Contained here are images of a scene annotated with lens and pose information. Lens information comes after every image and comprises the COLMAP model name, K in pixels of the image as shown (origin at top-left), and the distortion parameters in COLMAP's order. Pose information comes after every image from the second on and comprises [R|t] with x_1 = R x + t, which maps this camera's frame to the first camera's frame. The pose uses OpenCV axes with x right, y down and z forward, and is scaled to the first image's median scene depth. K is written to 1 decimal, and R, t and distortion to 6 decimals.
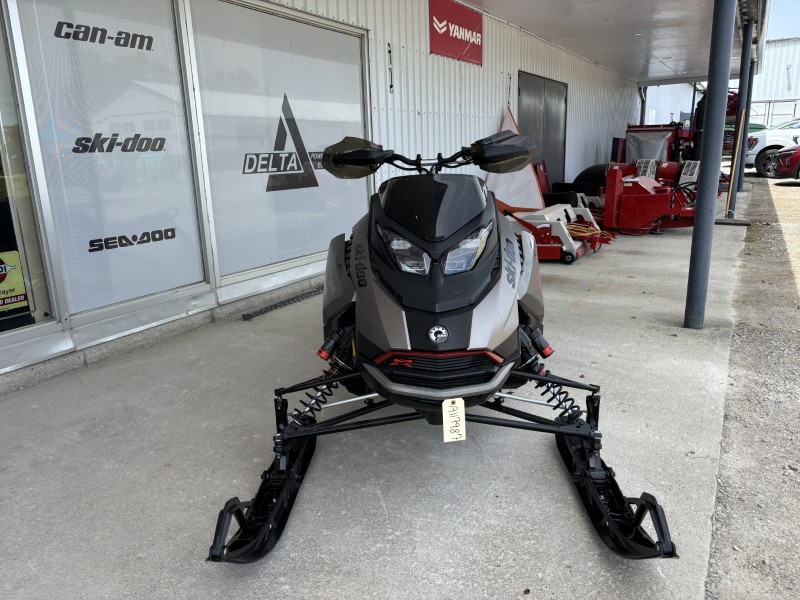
lens RADIAL K [[610.6, 0, 395.6], [0, 610.6, 300.5], [0, 0, 1]] dist [0.049978, -0.046779]
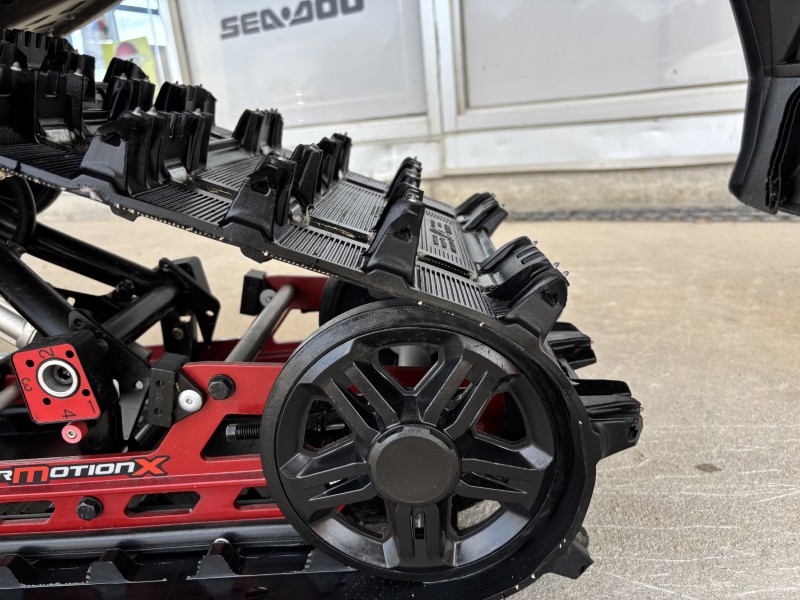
lens RADIAL K [[610.6, 0, 398.9], [0, 610.6, 306.3], [0, 0, 1]] dist [0.049978, -0.046779]
pose [[0.010412, 0.313766, -0.949443, 0.184984], [-0.146971, 0.939663, 0.308922, -0.040177], [0.989086, 0.136324, 0.055898, 1.106719]]
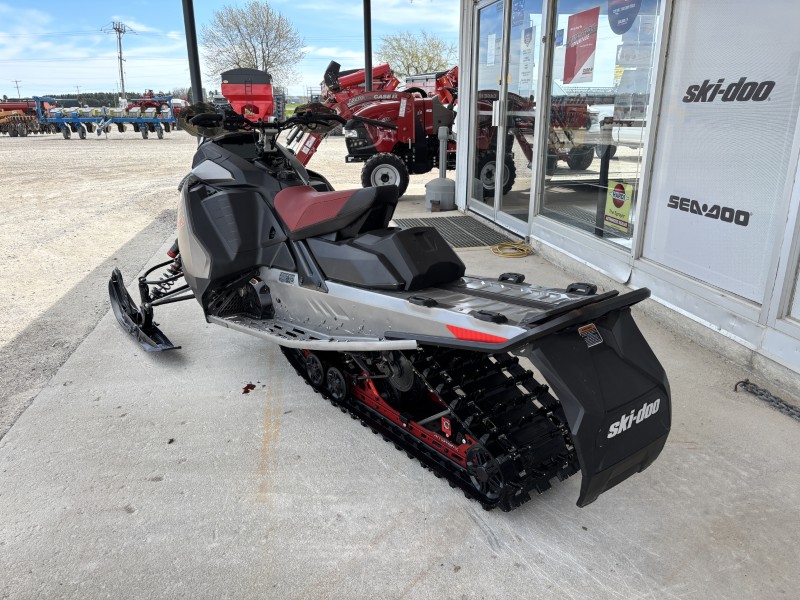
lens RADIAL K [[610.6, 0, 393.4], [0, 610.6, 306.7], [0, 0, 1]] dist [0.049978, -0.046779]
pose [[-0.769006, 0.229816, -0.596502, 0.428189], [-0.126625, 0.859885, 0.494534, -0.346047], [0.626575, 0.455831, -0.632156, 1.325912]]
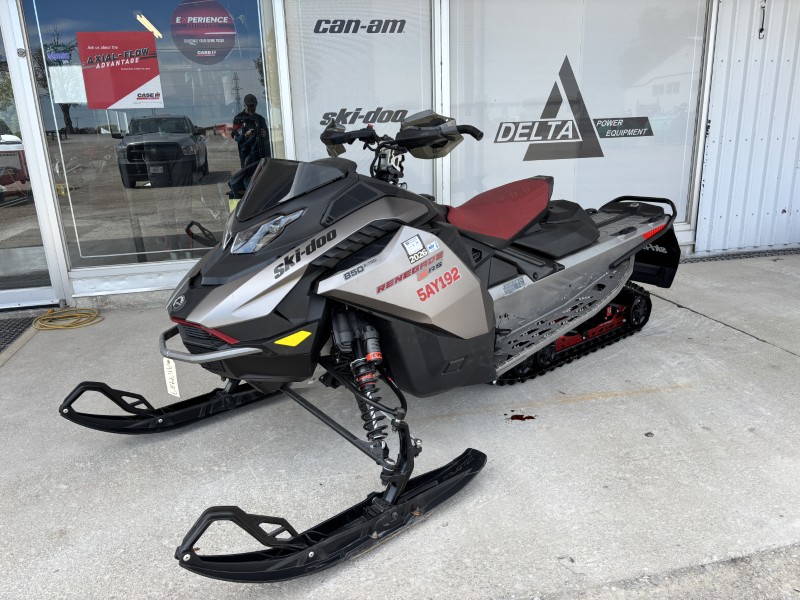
lens RADIAL K [[610.6, 0, 400.6], [0, 610.6, 298.4], [0, 0, 1]] dist [0.049978, -0.046779]
pose [[0.674041, 0.208365, -0.708698, 0.509675], [-0.163763, 0.977670, 0.131691, -0.073906], [0.720313, 0.027294, 0.693112, 0.223532]]
